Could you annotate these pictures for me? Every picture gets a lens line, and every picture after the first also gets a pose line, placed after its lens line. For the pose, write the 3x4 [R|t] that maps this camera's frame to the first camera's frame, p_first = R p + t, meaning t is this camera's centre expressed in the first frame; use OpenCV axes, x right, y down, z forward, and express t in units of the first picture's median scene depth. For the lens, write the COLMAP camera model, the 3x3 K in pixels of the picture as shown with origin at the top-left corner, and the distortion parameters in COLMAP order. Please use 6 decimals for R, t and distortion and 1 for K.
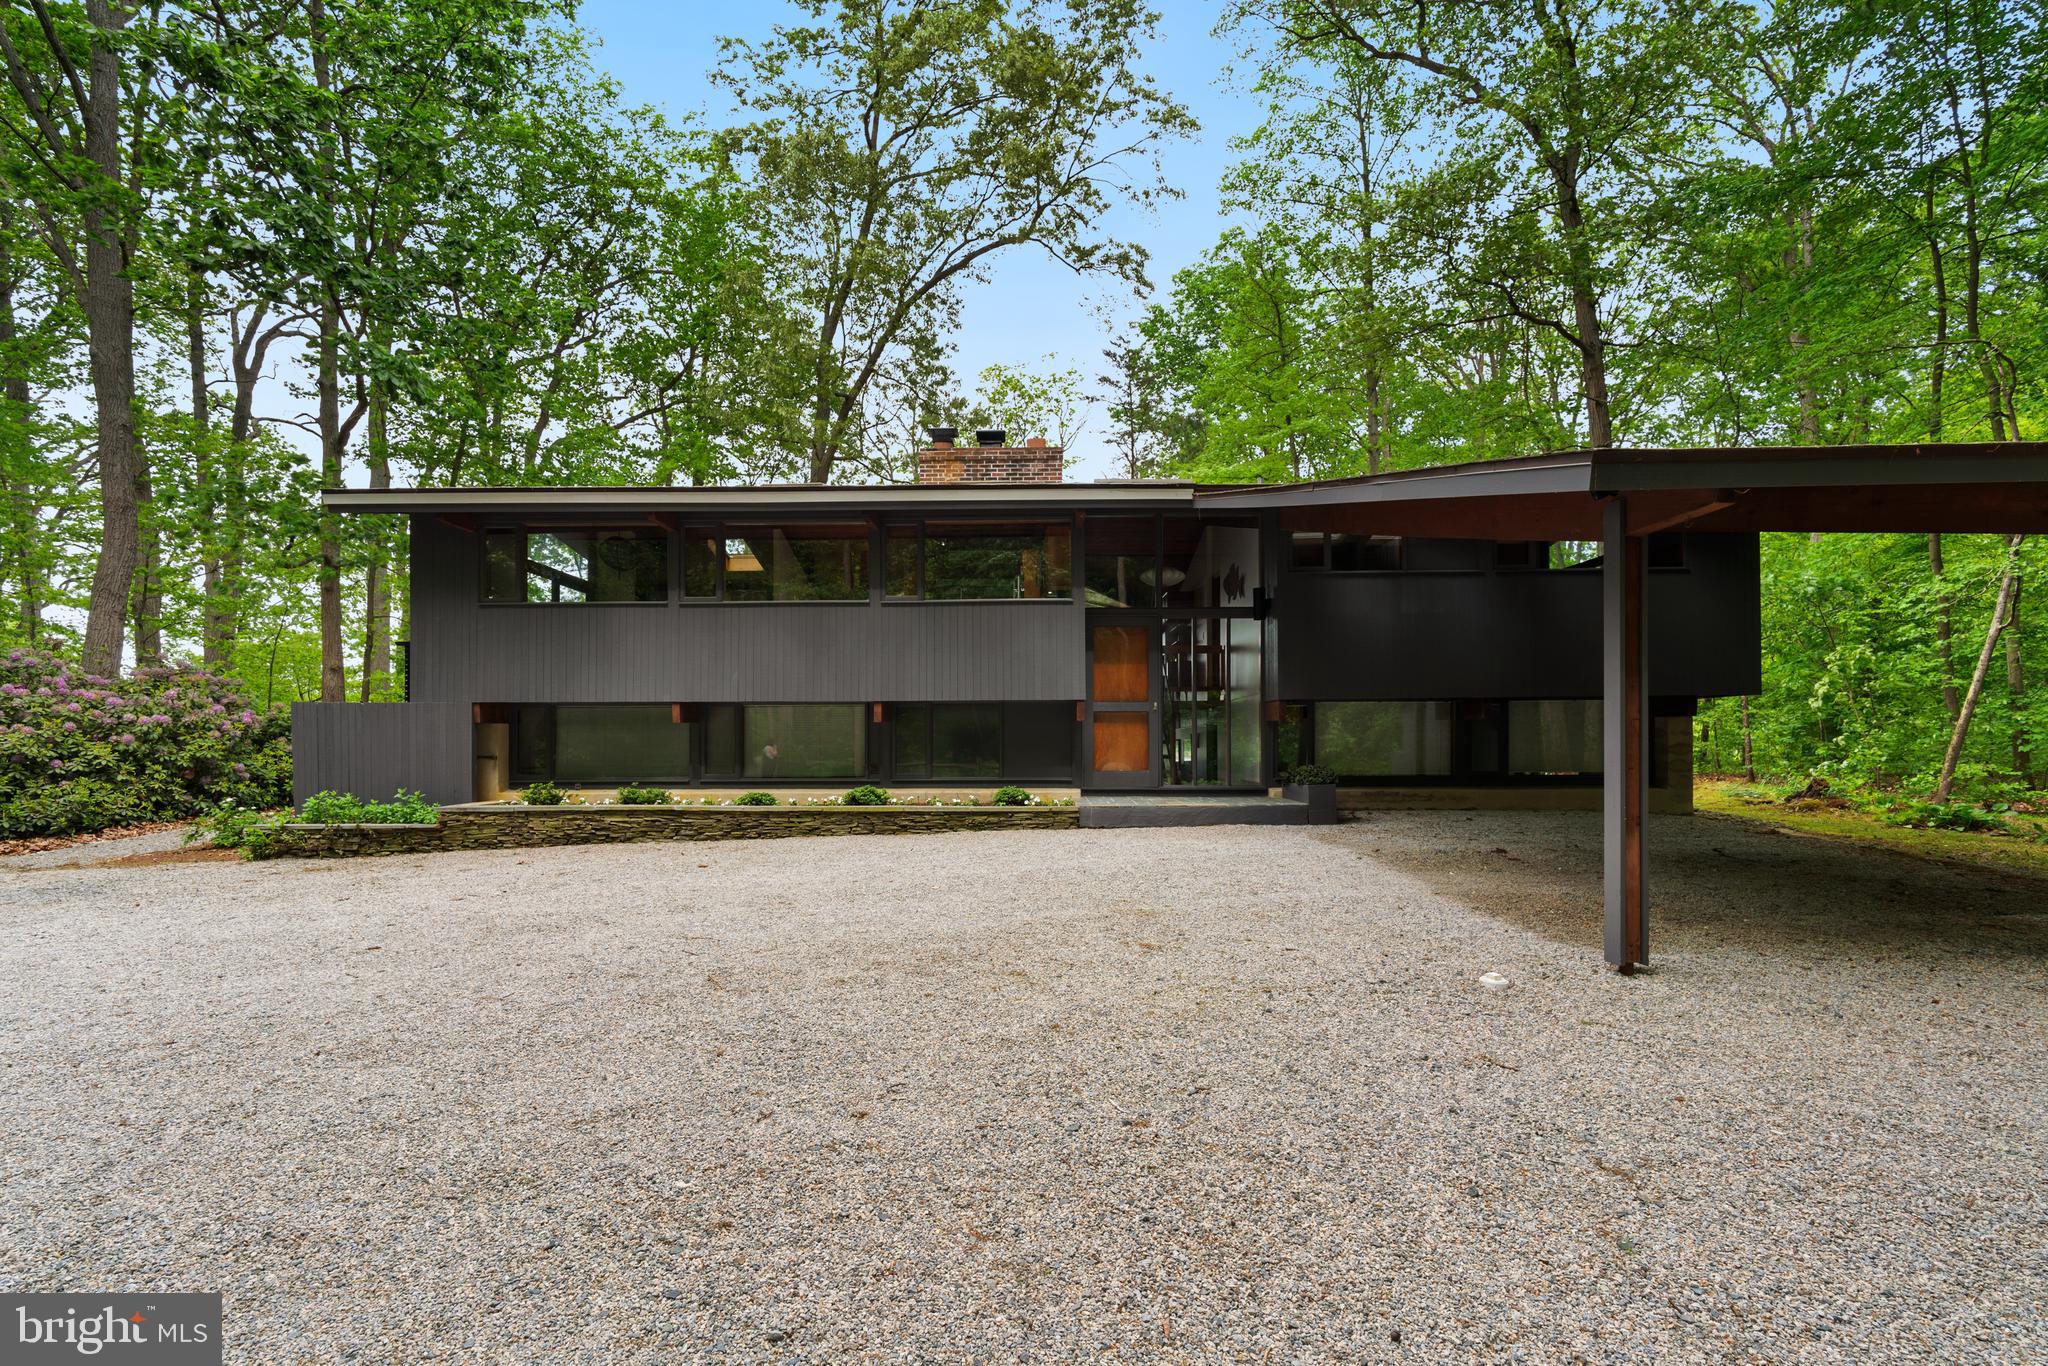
lens RADIAL K [[886.6, 0, 1016.3], [0, 886.6, 747.0], [0, 0, 1]] dist [0.001074, 0.000085]
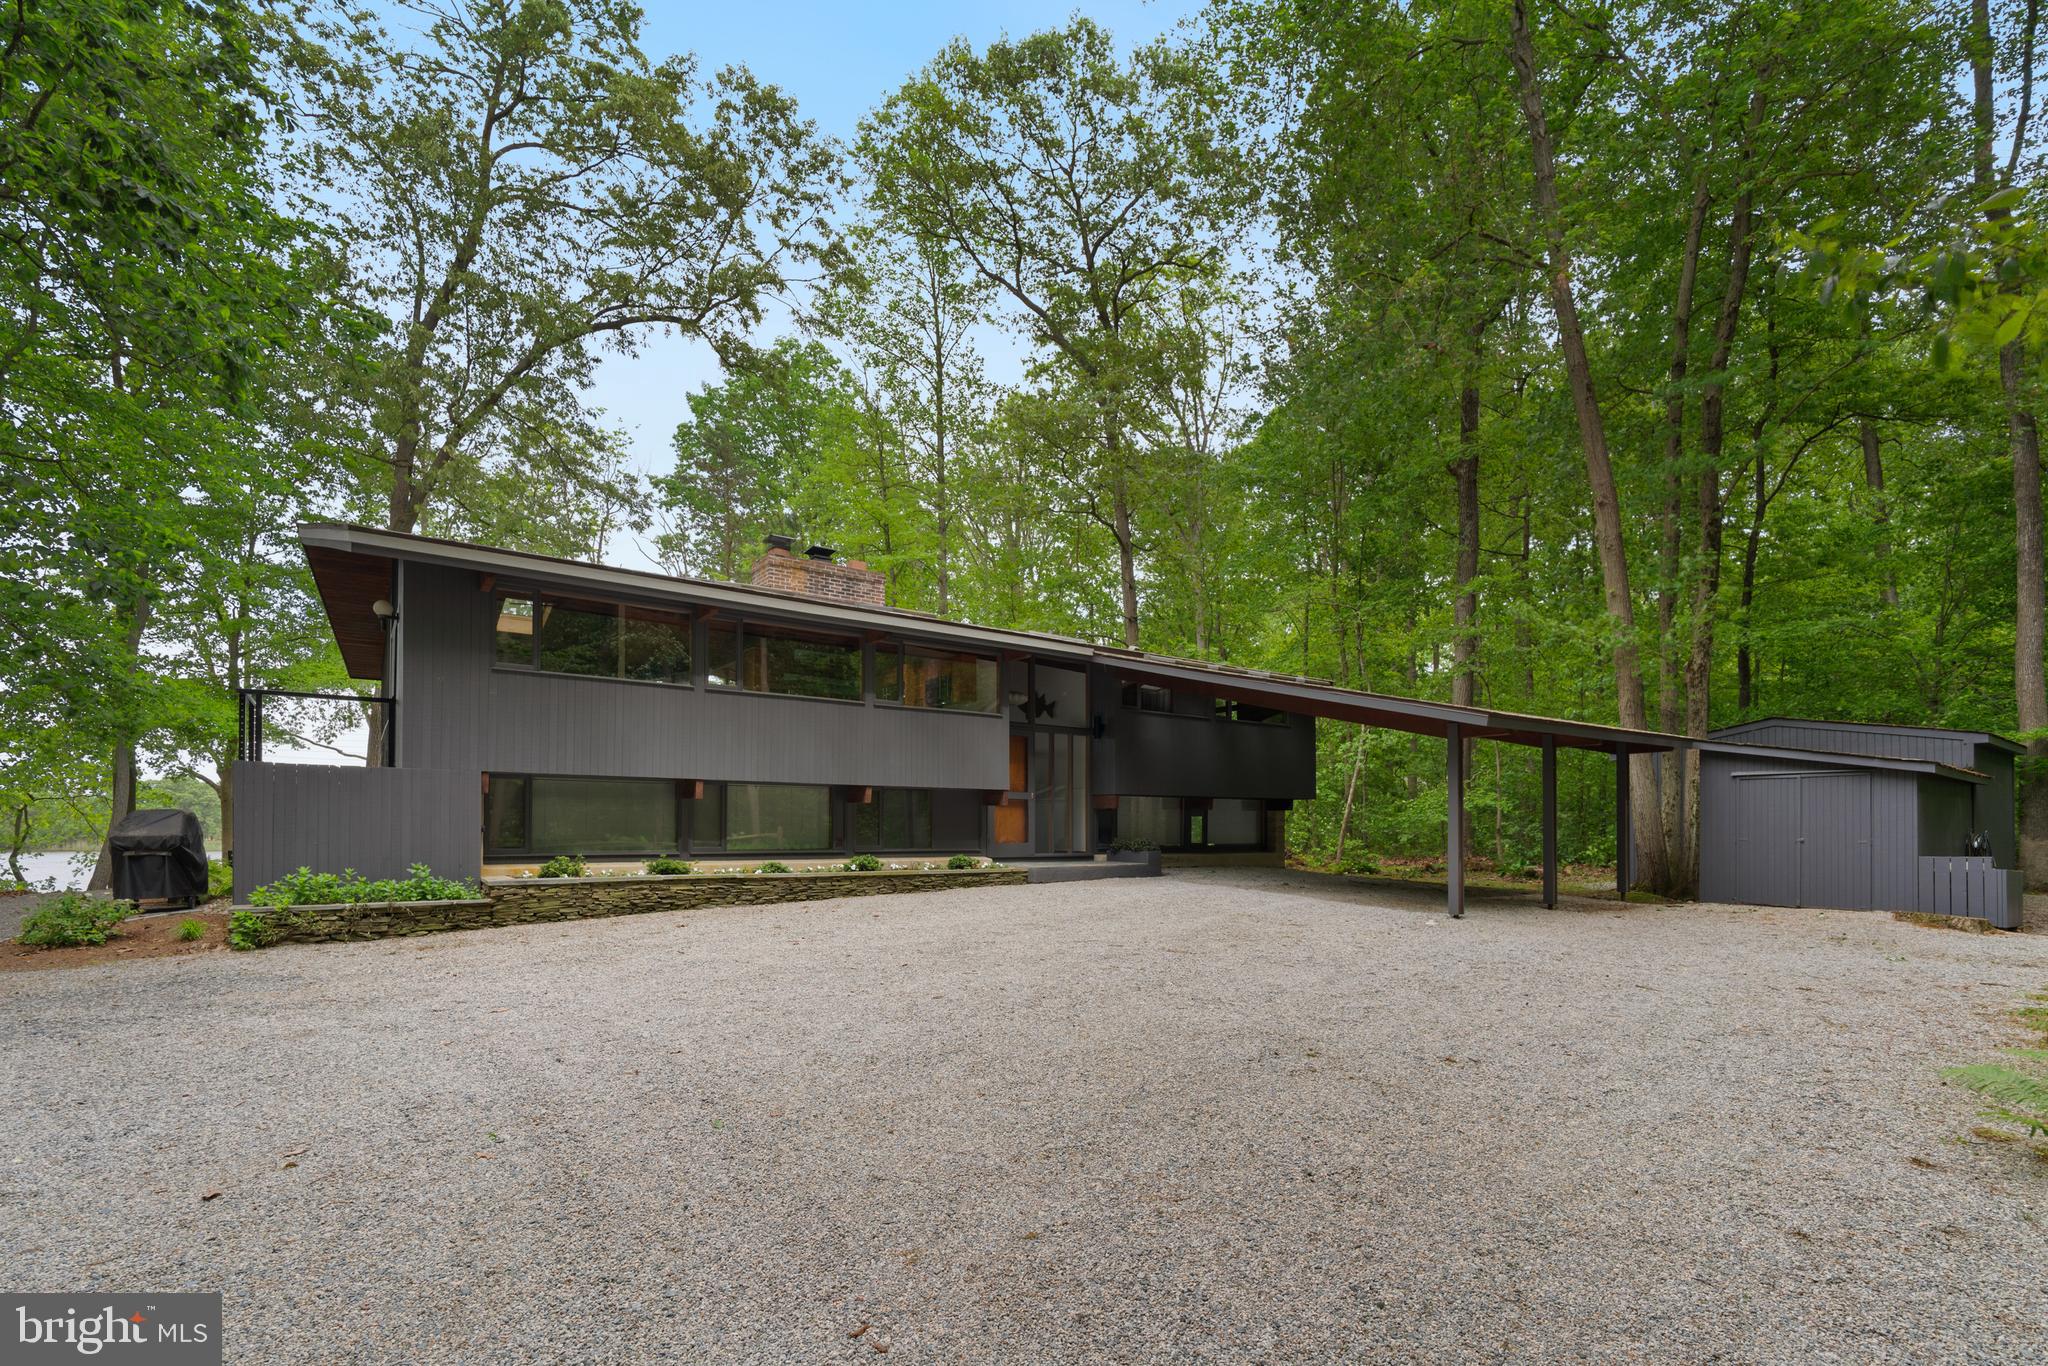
lens RADIAL K [[918.0, 0, 1013.1], [0, 918.0, 822.5], [0, 0, 1]] dist [0.003570, 0.000389]
pose [[0.801353, 0.010873, 0.598093, -0.751452], [-0.005946, 0.999930, -0.010212, 0.010929], [-0.598162, 0.004628, 0.801362, -0.121912]]
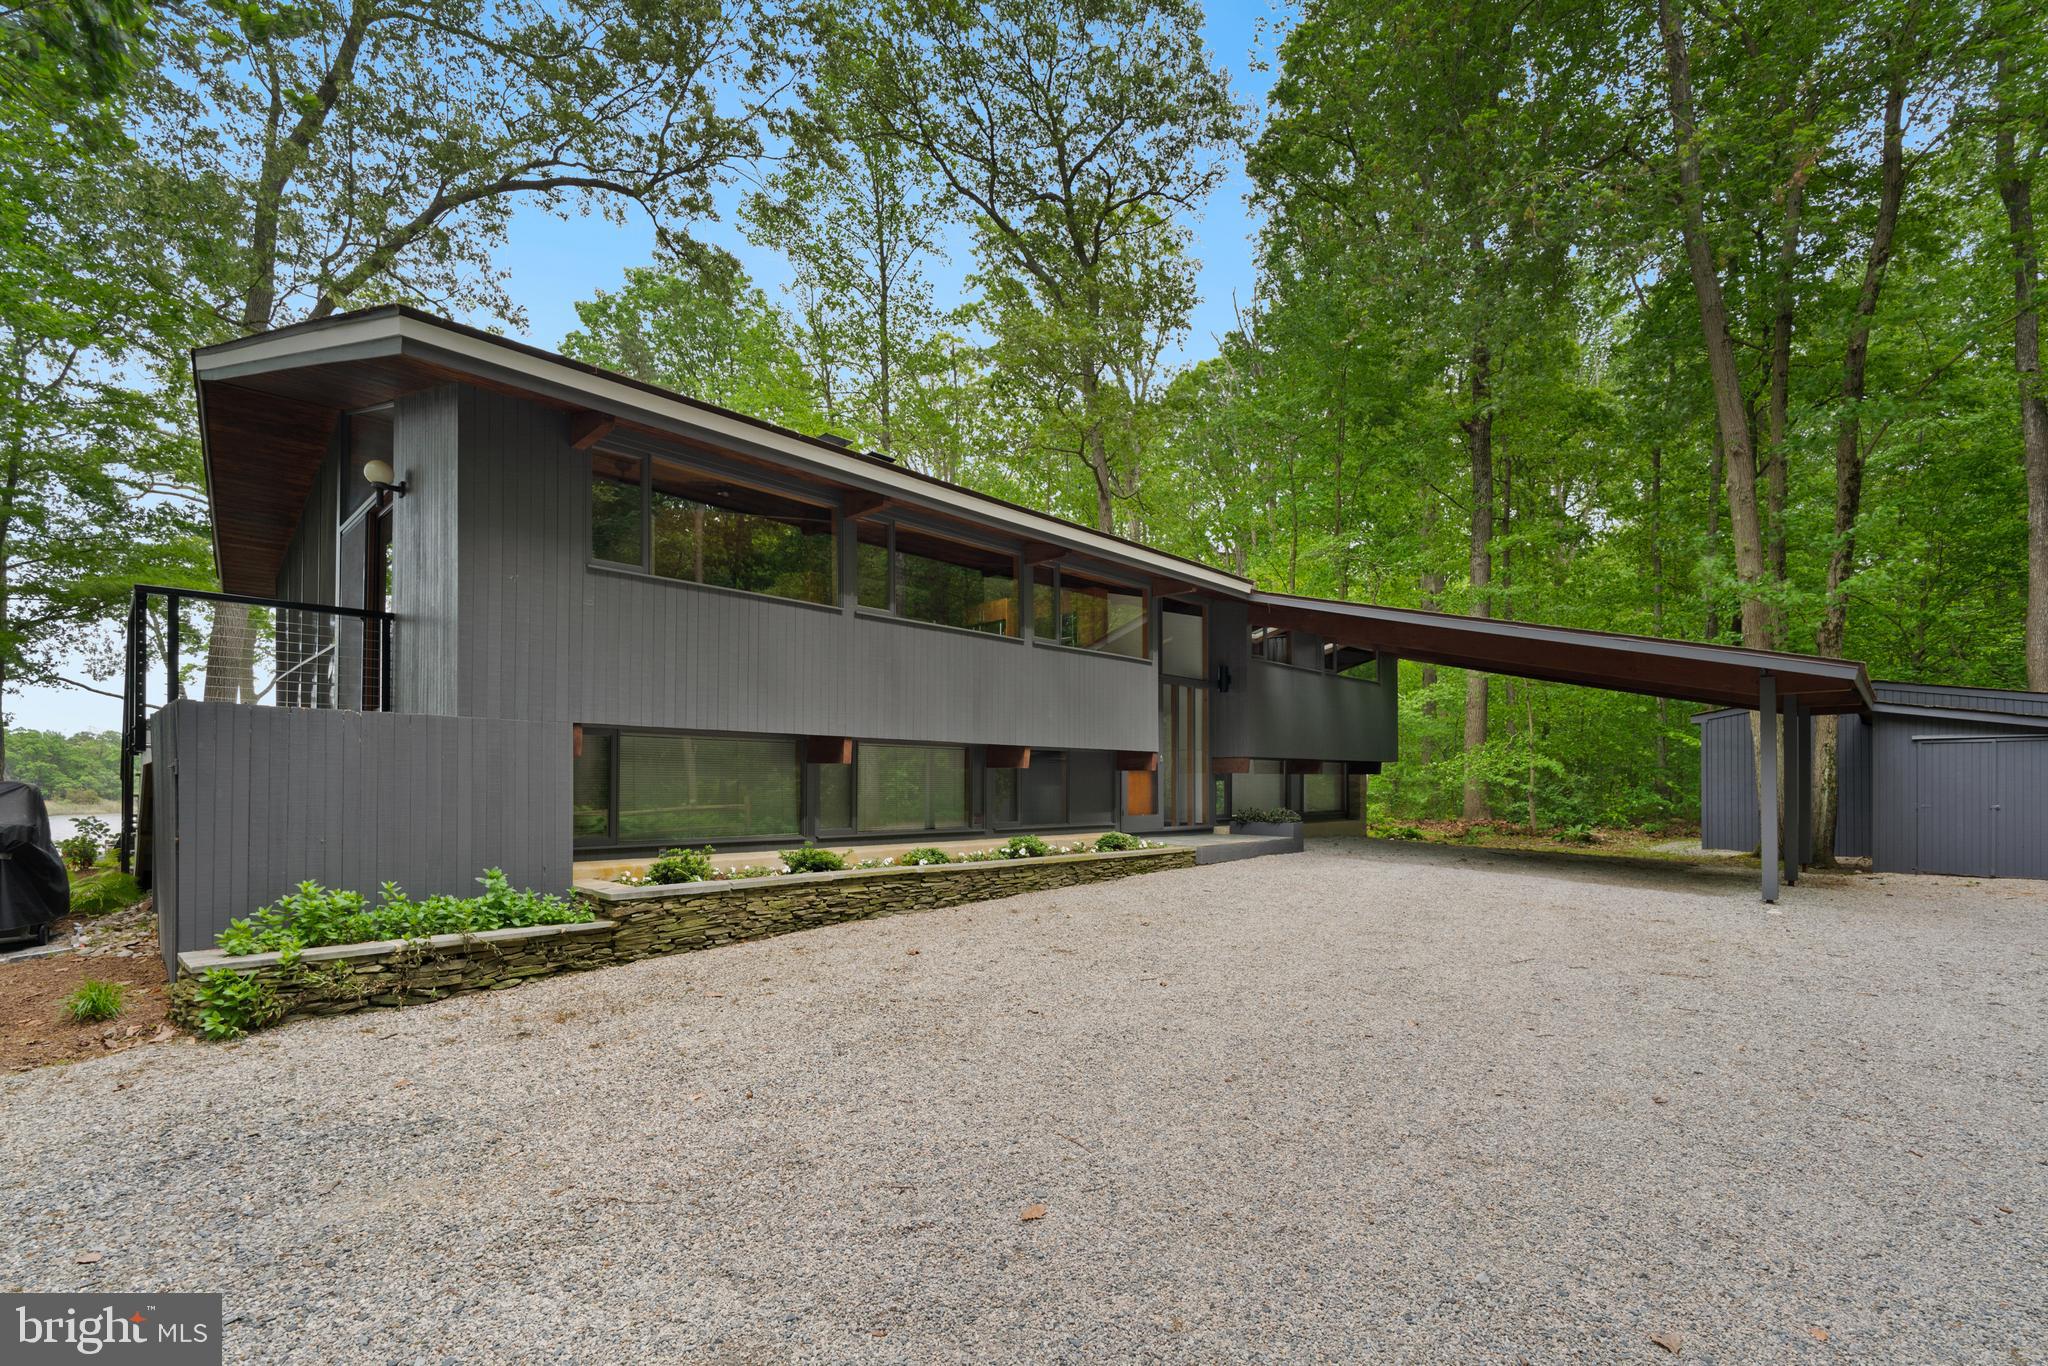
lens RADIAL K [[901.0, 0, 1025.5], [0, 901.0, 788.1], [0, 0, 1]] dist [0.000672, 0.000592]
pose [[0.683408, 0.003801, 0.730027, -0.863318], [-0.000730, 0.999990, -0.004523, -0.002131], [-0.730036, 0.002558, 0.683404, 0.346797]]
